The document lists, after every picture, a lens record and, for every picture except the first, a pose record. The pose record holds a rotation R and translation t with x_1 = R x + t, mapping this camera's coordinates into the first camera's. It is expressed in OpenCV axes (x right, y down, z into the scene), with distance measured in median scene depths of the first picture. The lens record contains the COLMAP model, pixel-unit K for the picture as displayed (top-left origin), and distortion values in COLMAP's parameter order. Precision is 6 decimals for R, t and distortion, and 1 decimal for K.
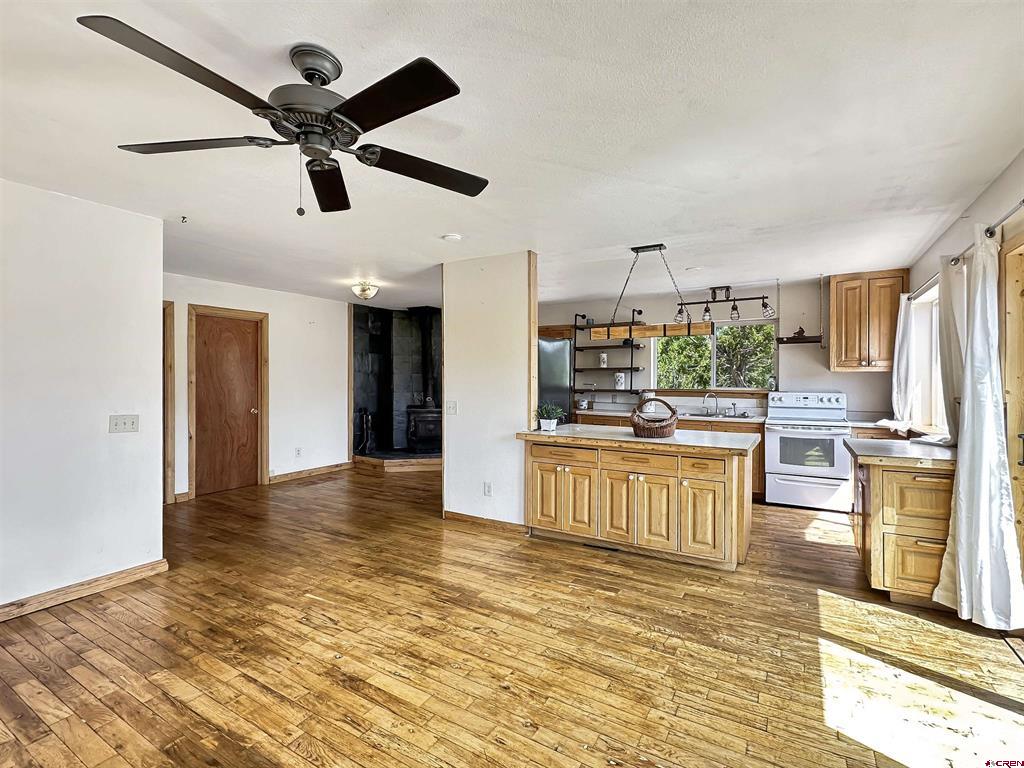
lens RADIAL K [[480.0, 0, 514.2], [0, 480.0, 384.6], [0, 0, 1]] dist [0.000626, 0.000014]
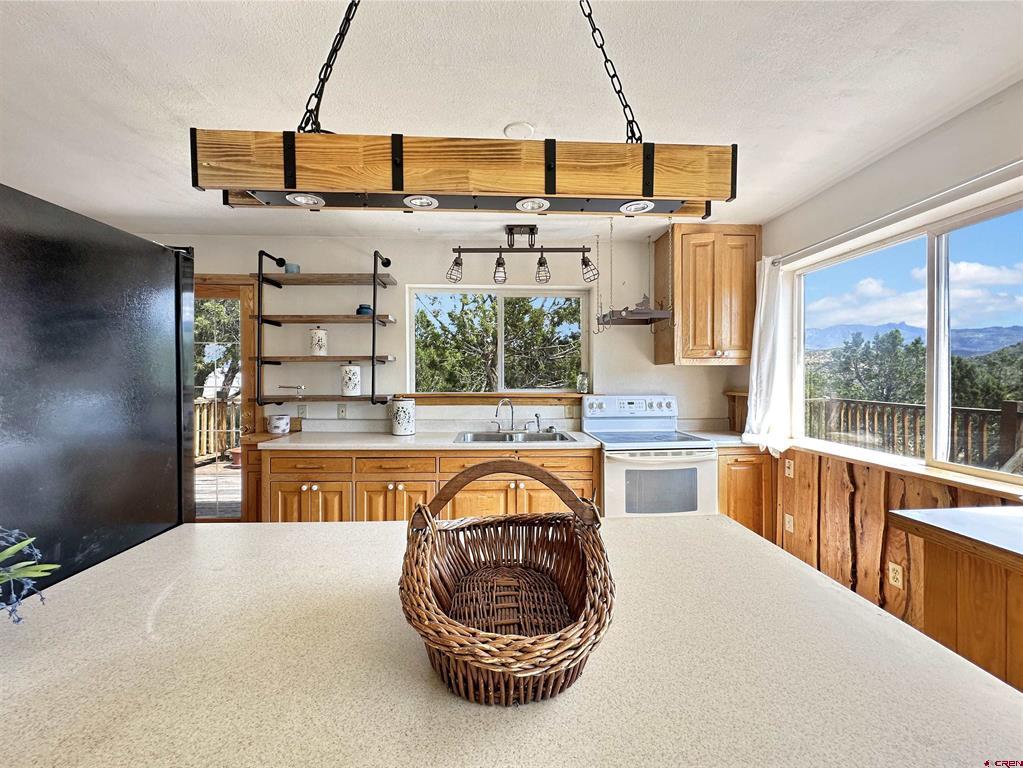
lens RADIAL K [[410.5, 0, 510.9], [0, 410.5, 383.5], [0, 0, 1]] dist [0.000487, -0.000022]
pose [[0.833131, -0.013031, 0.552922, 0.123239], [0.009848, 0.999913, 0.008726, -0.007200], [-0.552988, -0.001824, 0.833187, 0.559058]]
